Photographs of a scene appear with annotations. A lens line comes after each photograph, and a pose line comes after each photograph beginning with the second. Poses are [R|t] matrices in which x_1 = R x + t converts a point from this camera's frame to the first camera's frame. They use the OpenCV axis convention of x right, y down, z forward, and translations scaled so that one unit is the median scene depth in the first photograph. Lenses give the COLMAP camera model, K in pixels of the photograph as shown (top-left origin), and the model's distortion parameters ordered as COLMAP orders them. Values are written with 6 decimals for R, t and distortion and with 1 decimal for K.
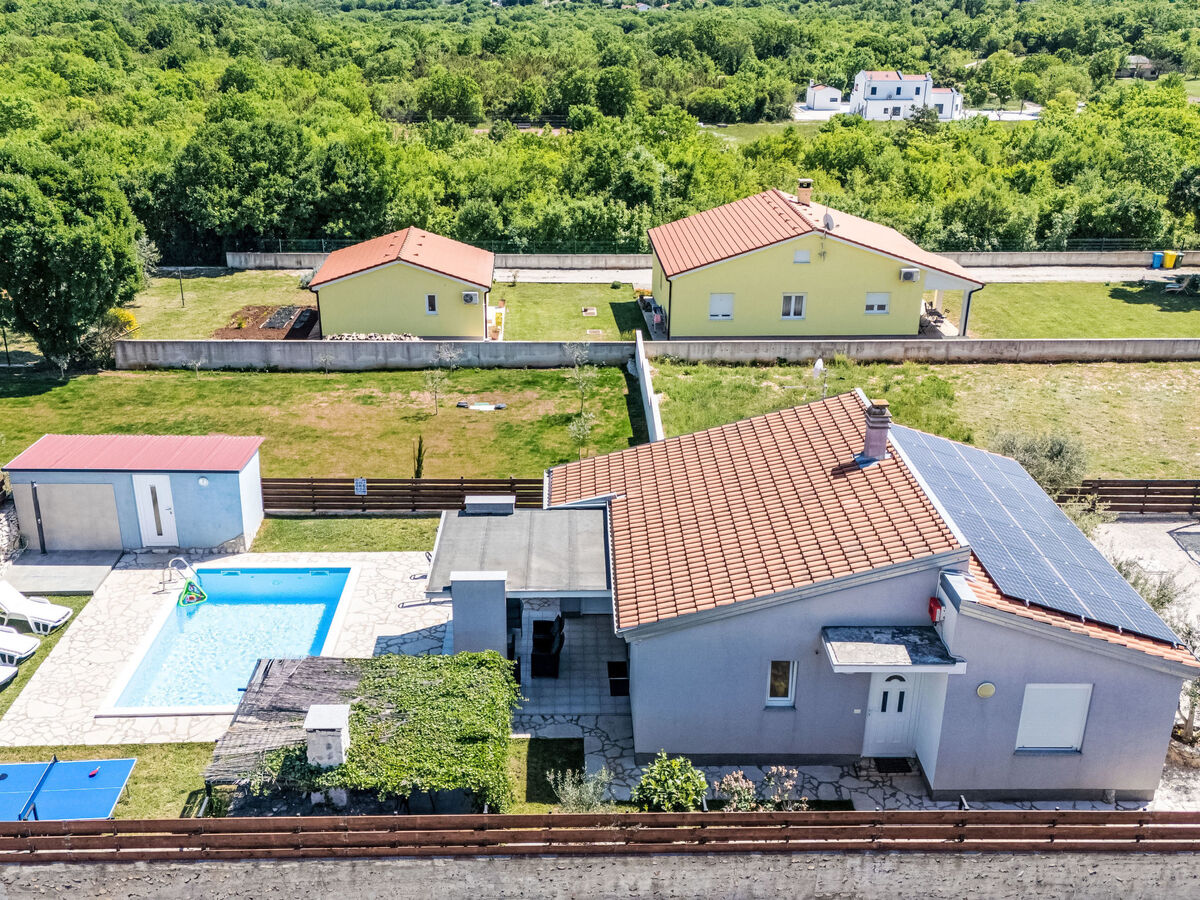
lens RADIAL K [[1167.7, 0, 600.0], [0, 1167.7, 450.0], [0, 0, 1]] dist [0.116115, -0.176637]
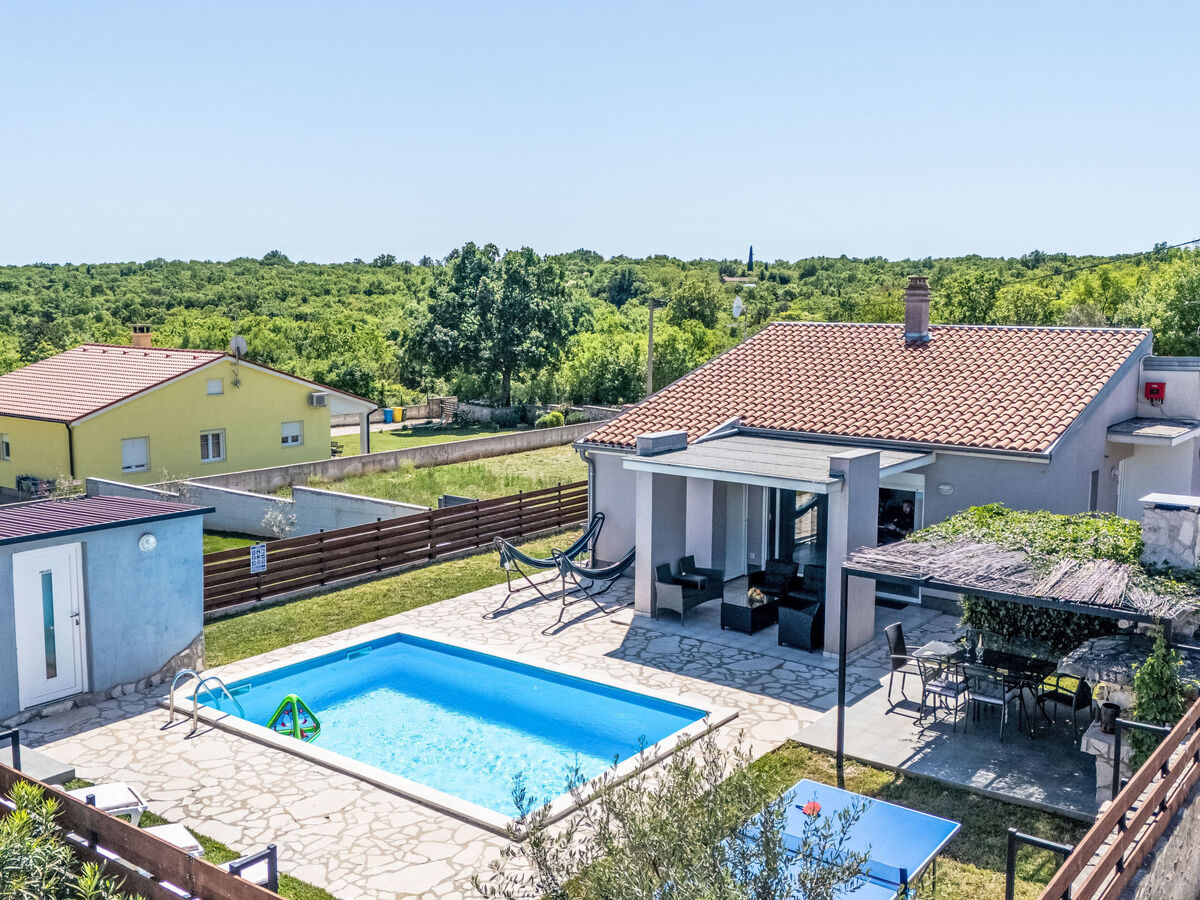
lens RADIAL K [[1167.7, 0, 600.0], [0, 1167.7, 450.0], [0, 0, 1]] dist [0.116115, -0.176637]
pose [[0.631611, -0.111518, 0.767223, -0.255471], [0.295157, 0.949667, -0.104949, 0.043431], [-0.716903, 0.292739, 0.632736, 0.204023]]
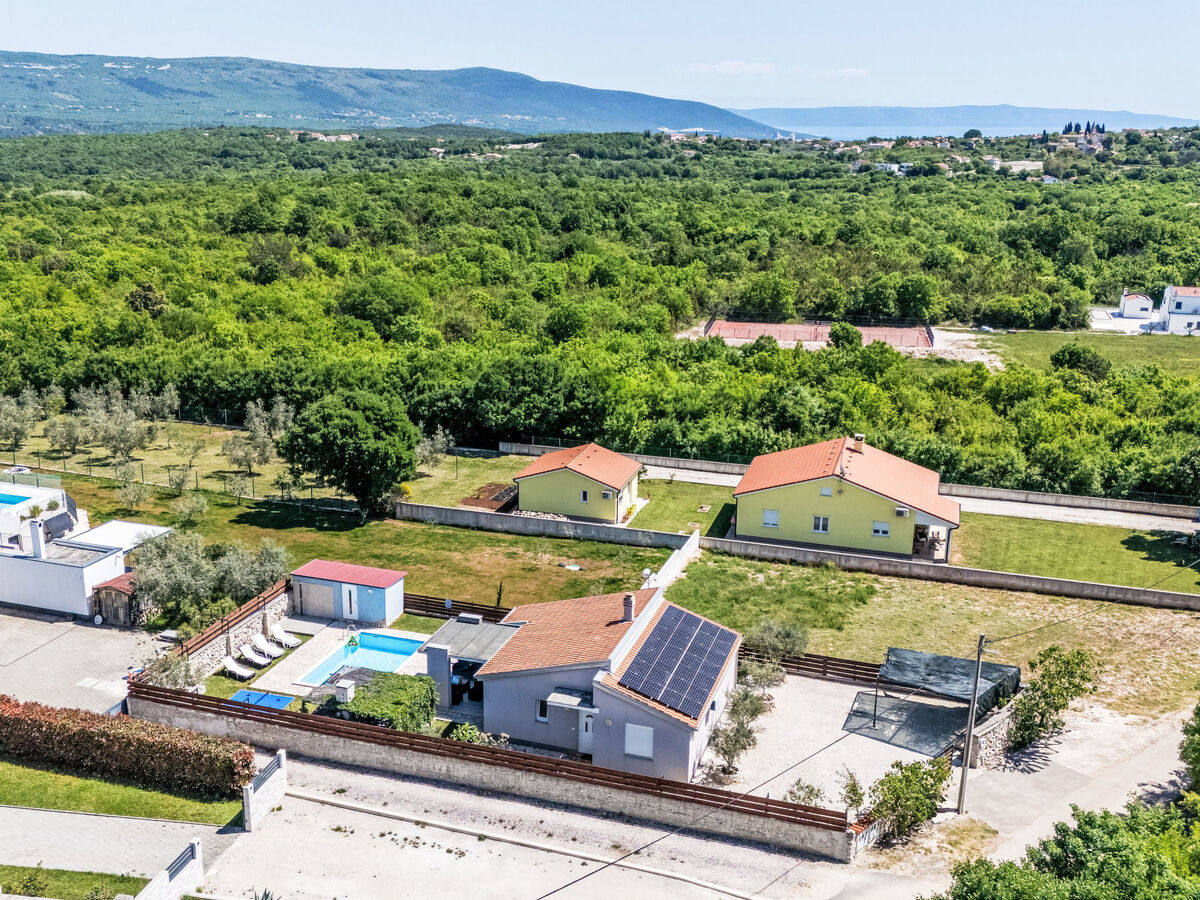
lens RADIAL K [[1167.7, 0, 600.0], [0, 1167.7, 450.0], [0, 0, 1]] dist [0.116115, -0.176637]
pose [[0.941119, 0.091948, -0.325332, 0.298660], [-0.129642, 0.986893, -0.096104, -0.030754], [0.312232, 0.132622, 0.940703, -0.372304]]
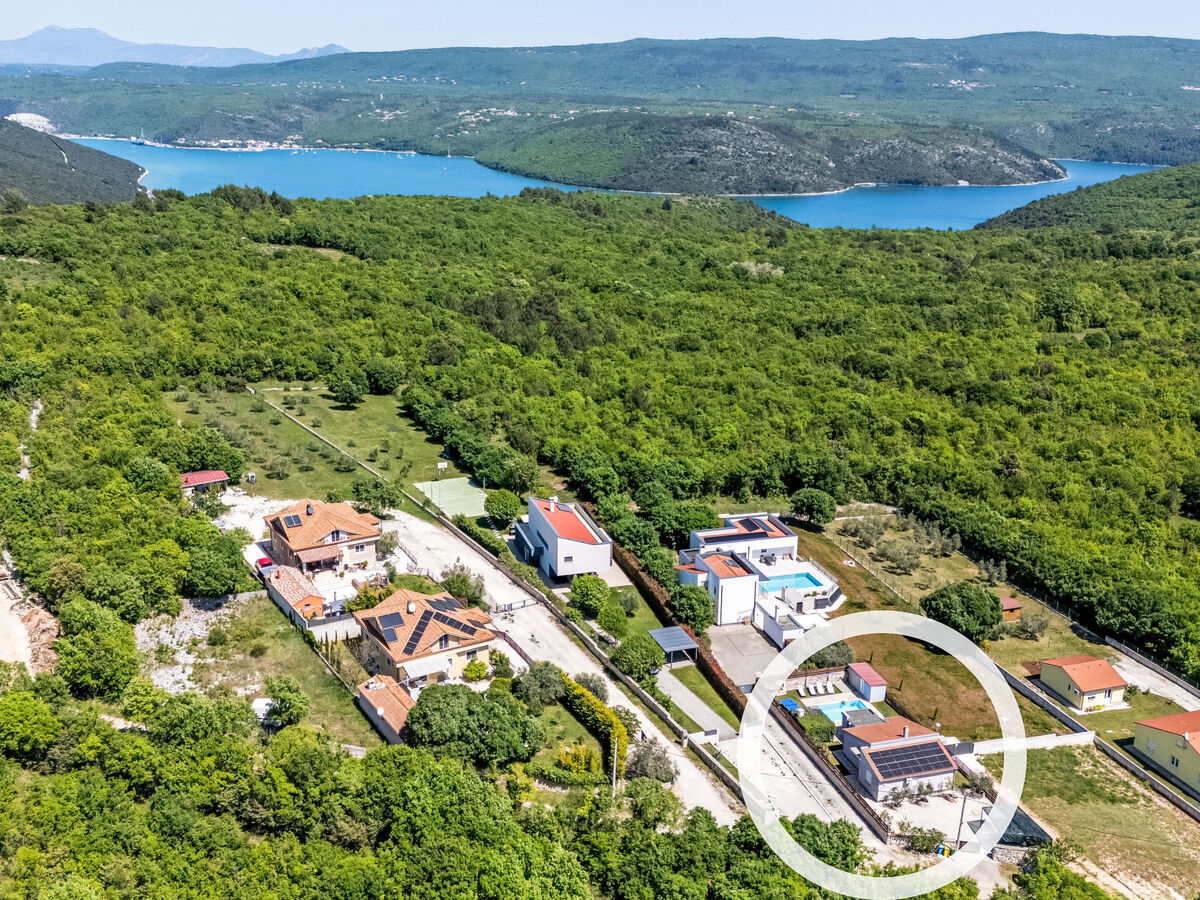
lens RADIAL K [[1167.7, 0, 600.0], [0, 1167.7, 450.0], [0, 0, 1]] dist [0.116115, -0.176637]
pose [[0.264527, 0.277834, -0.923490, 1.517320], [-0.376028, 0.911523, 0.166523, -0.527309], [0.888048, 0.303208, 0.345596, -0.828907]]
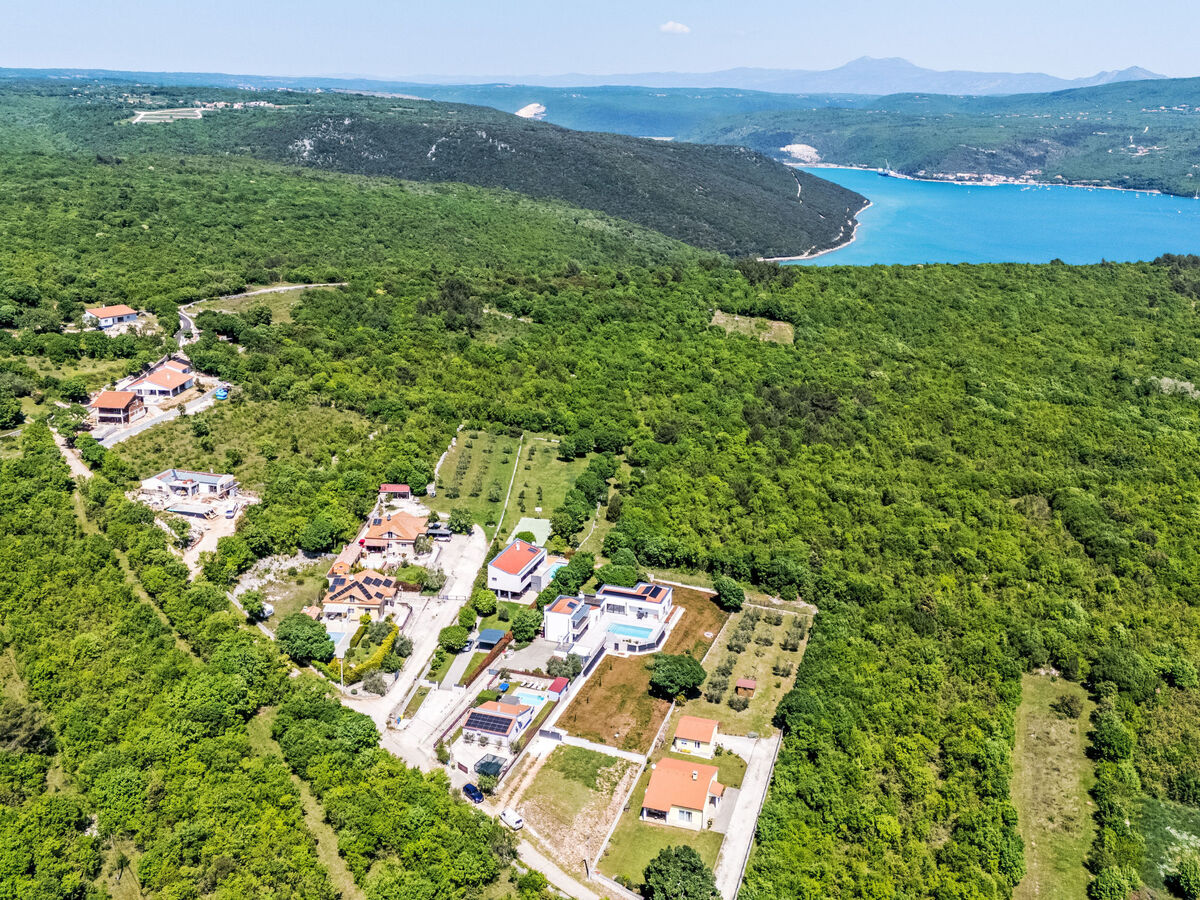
lens RADIAL K [[1167.7, 0, 600.0], [0, 1167.7, 450.0], [0, 0, 1]] dist [0.116115, -0.176637]
pose [[-0.345140, 0.253563, -0.903650, 2.635222], [-0.376569, 0.844507, 0.380794, -1.874639], [0.859694, 0.471714, -0.195990, 0.868313]]
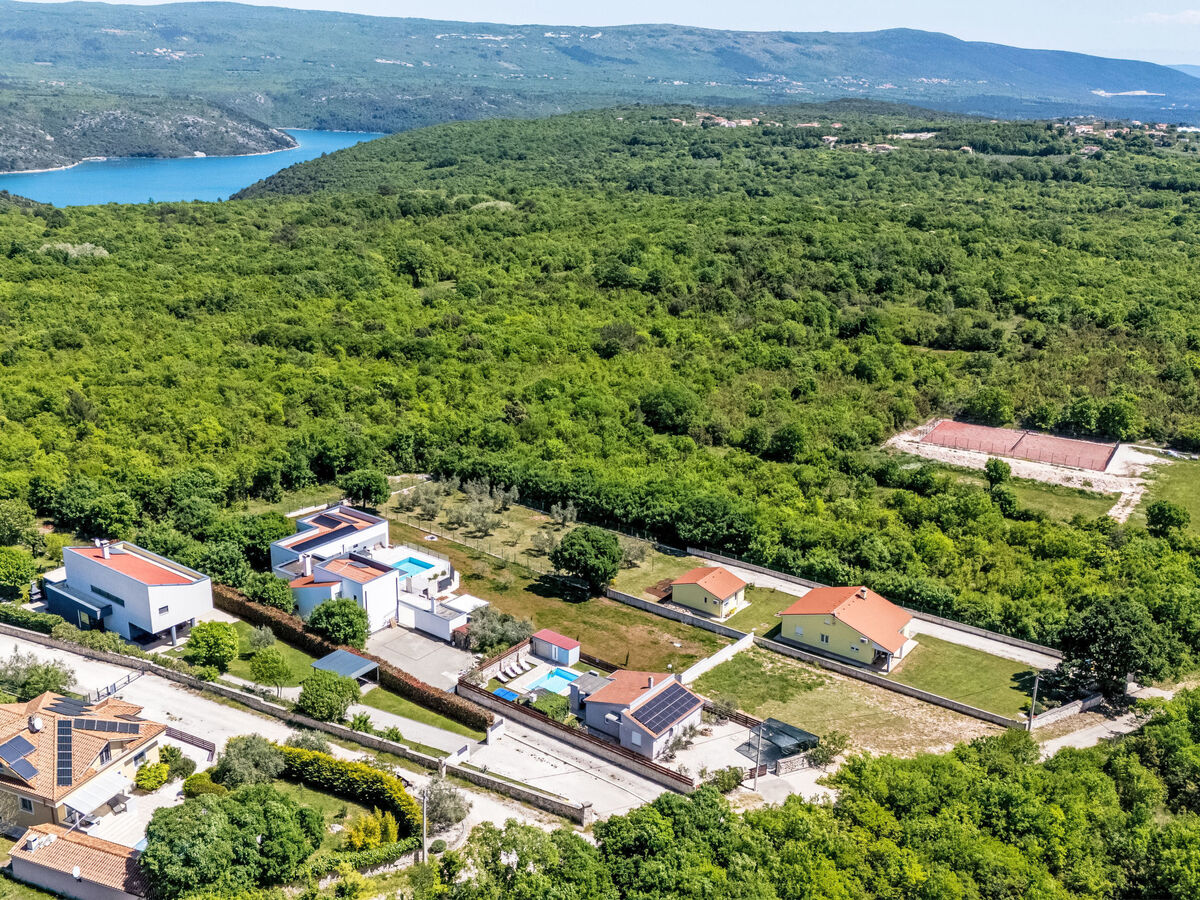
lens RADIAL K [[1167.7, 0, 600.0], [0, 1167.7, 450.0], [0, 0, 1]] dist [0.116115, -0.176637]
pose [[0.777607, 0.193777, -0.598146, 1.015105], [-0.243952, 0.969783, -0.002970, -0.322292], [0.579496, 0.148228, 0.801382, -1.167824]]
